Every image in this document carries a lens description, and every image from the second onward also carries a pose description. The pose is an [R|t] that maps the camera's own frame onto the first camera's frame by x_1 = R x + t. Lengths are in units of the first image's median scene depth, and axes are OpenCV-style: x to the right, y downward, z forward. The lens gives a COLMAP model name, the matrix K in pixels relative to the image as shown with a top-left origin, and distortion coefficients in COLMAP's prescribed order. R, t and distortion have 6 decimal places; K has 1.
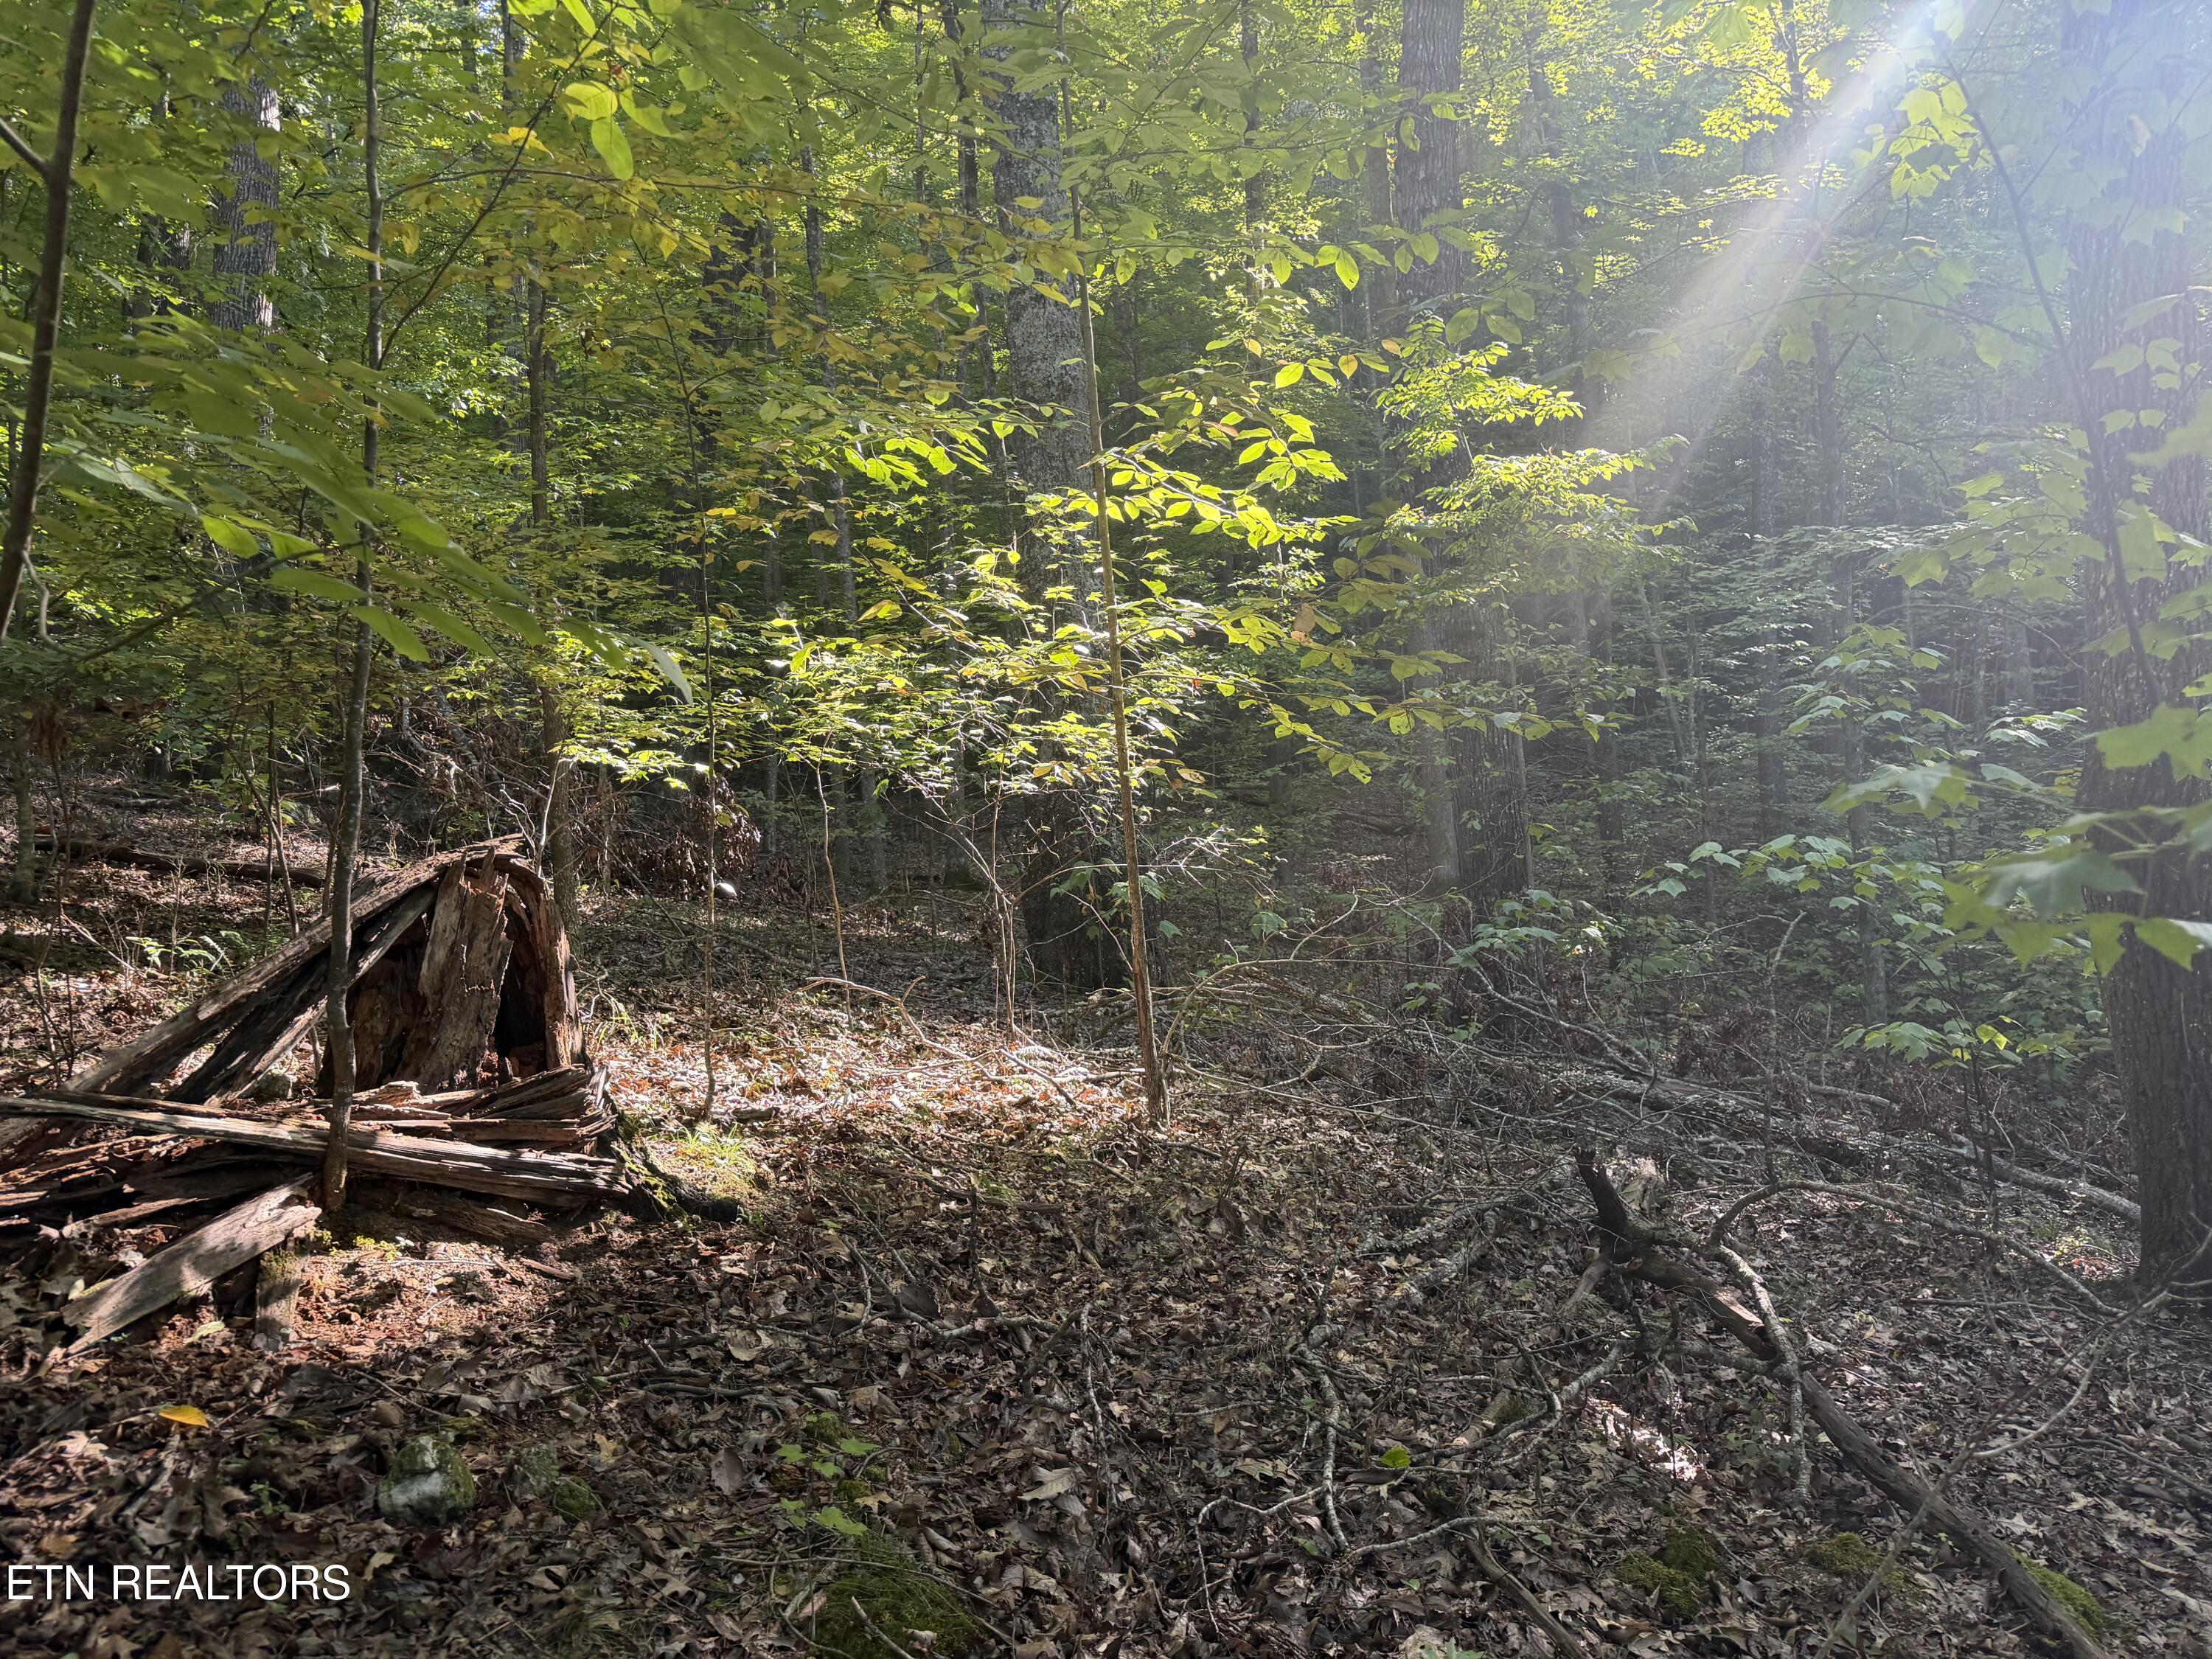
lens RADIAL K [[1523.0, 0, 1111.6], [0, 1523.0, 806.0], [0, 0, 1]] dist [0.018729, -0.037648]
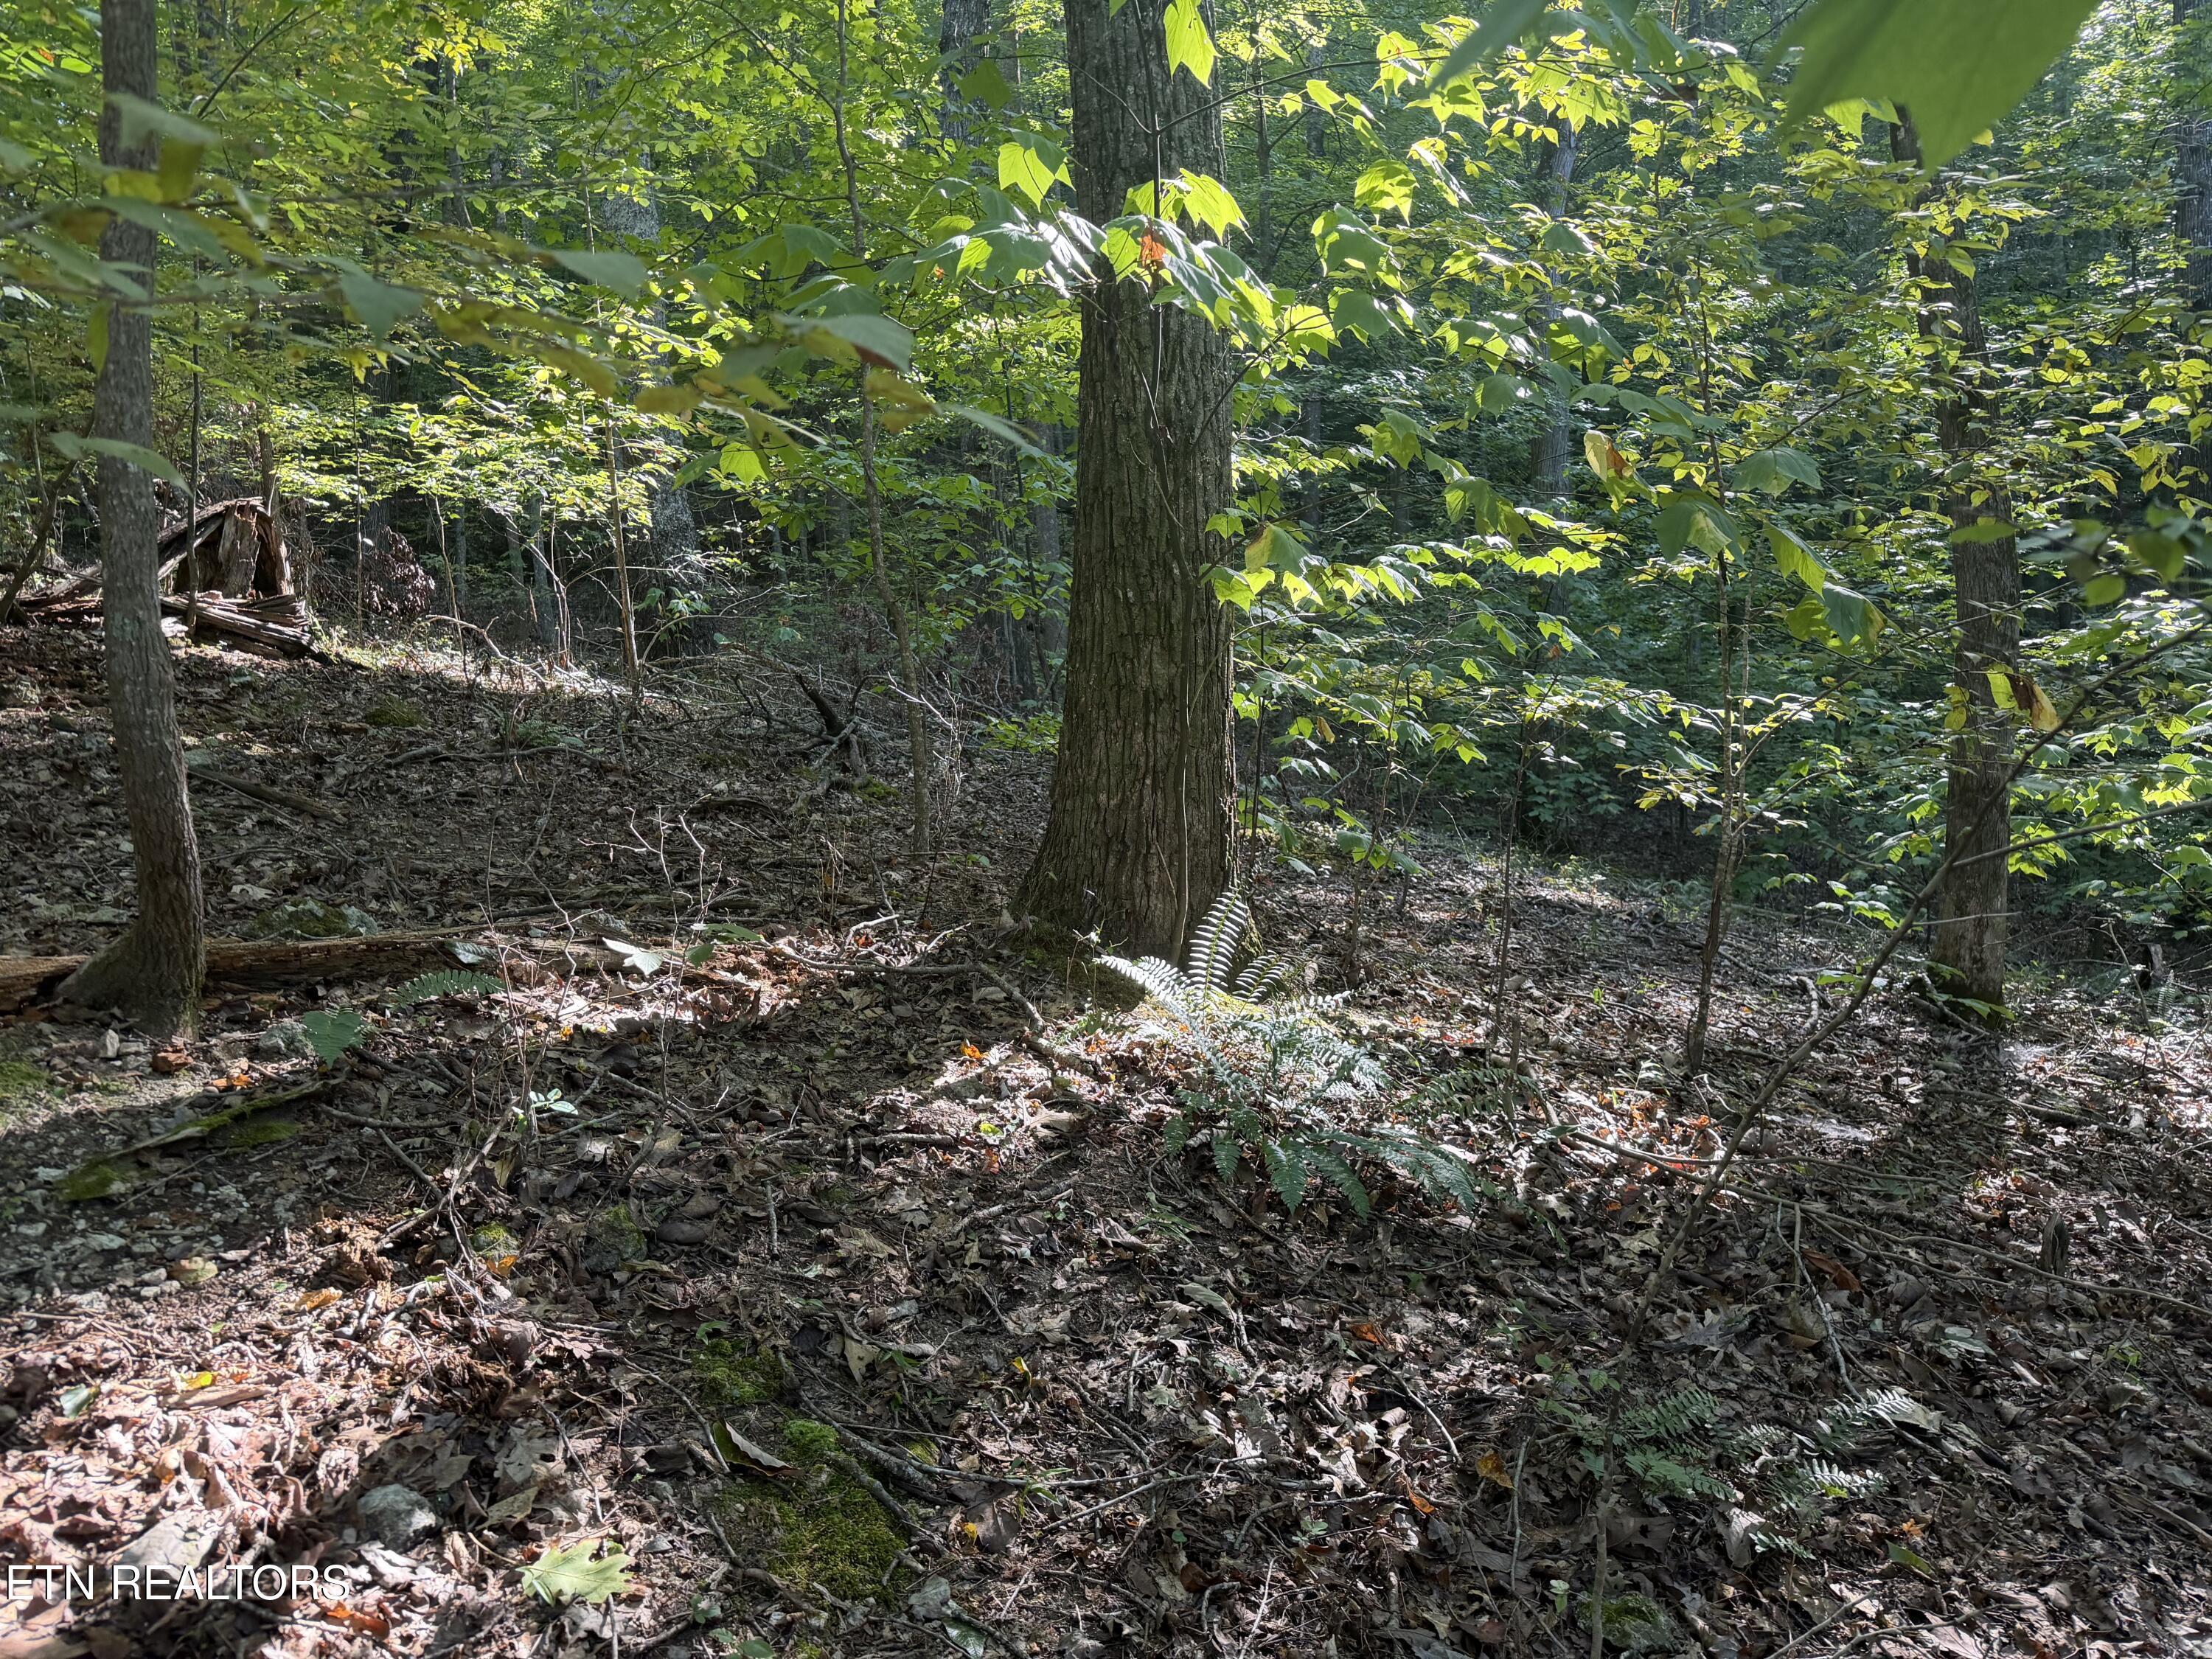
lens RADIAL K [[1523.0, 0, 1113.0], [0, 1523.0, 787.0], [0, 0, 1]] dist [0.018729, -0.037648]
pose [[0.985498, 0.002758, 0.169665, 0.473691], [-0.021395, 0.993908, 0.108113, 0.175099], [-0.168333, -0.110175, 0.979554, -1.473517]]
